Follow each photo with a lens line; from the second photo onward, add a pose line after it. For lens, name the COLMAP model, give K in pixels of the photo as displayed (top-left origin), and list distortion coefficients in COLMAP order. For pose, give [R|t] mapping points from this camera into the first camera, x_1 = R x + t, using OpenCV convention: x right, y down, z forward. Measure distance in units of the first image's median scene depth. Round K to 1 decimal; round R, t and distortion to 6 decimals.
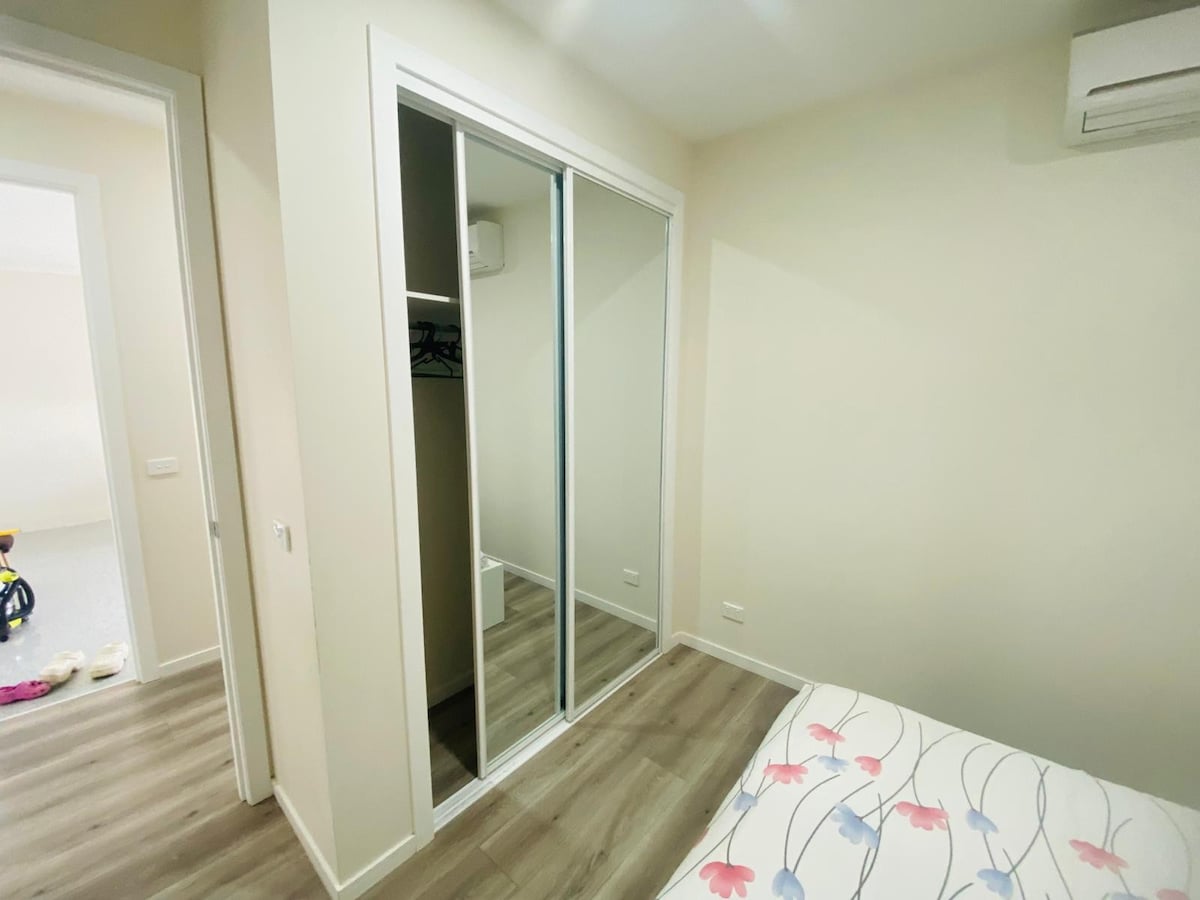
lens RADIAL K [[488.3, 0, 599.5], [0, 488.3, 444.2], [0, 0, 1]] dist [-0.002287, -0.002796]
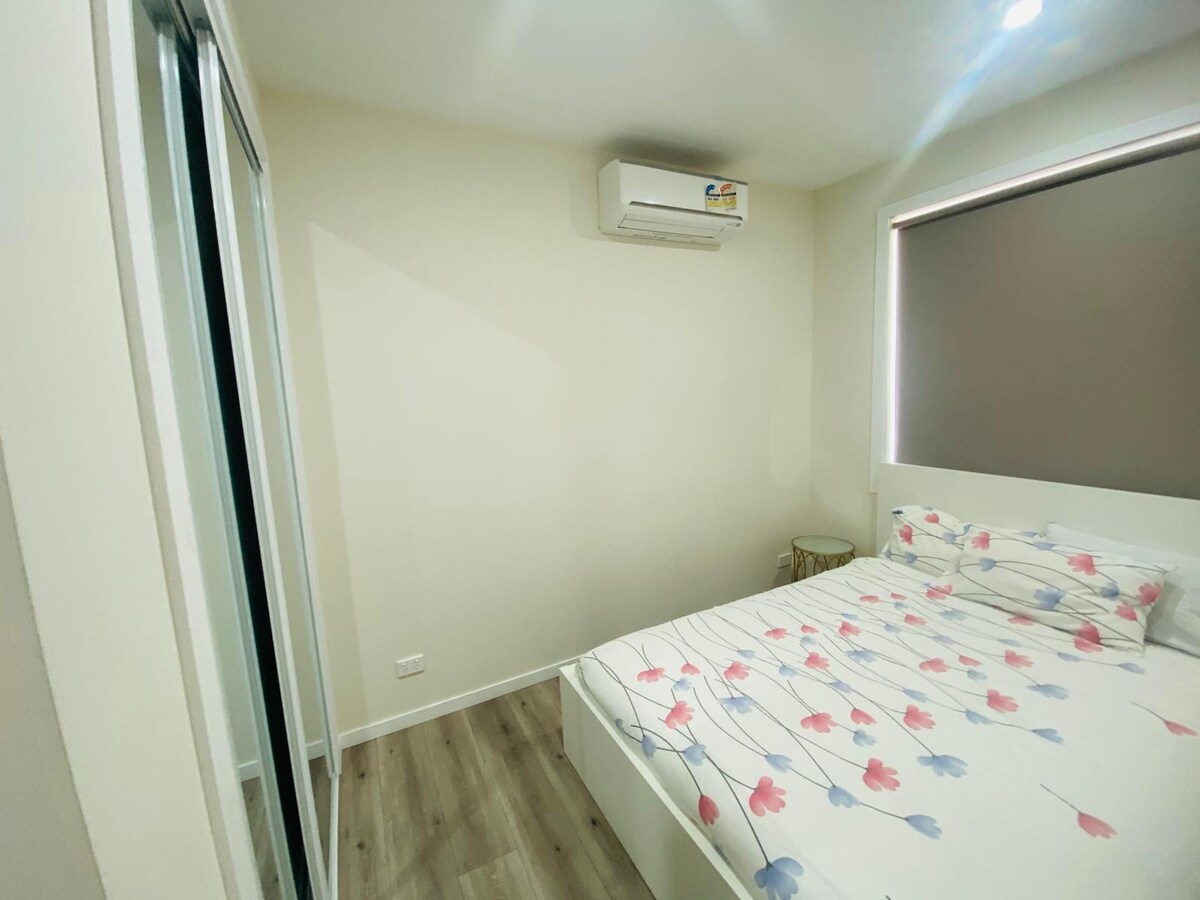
lens RADIAL K [[488.3, 0, 591.7], [0, 488.3, 450.7], [0, 0, 1]] dist [-0.002287, -0.002796]
pose [[0.387510, -0.143149, 0.910683, -0.516805], [0.178504, 0.980825, 0.078219, -0.062466], [-0.904418, 0.132250, 0.405632, 0.474371]]
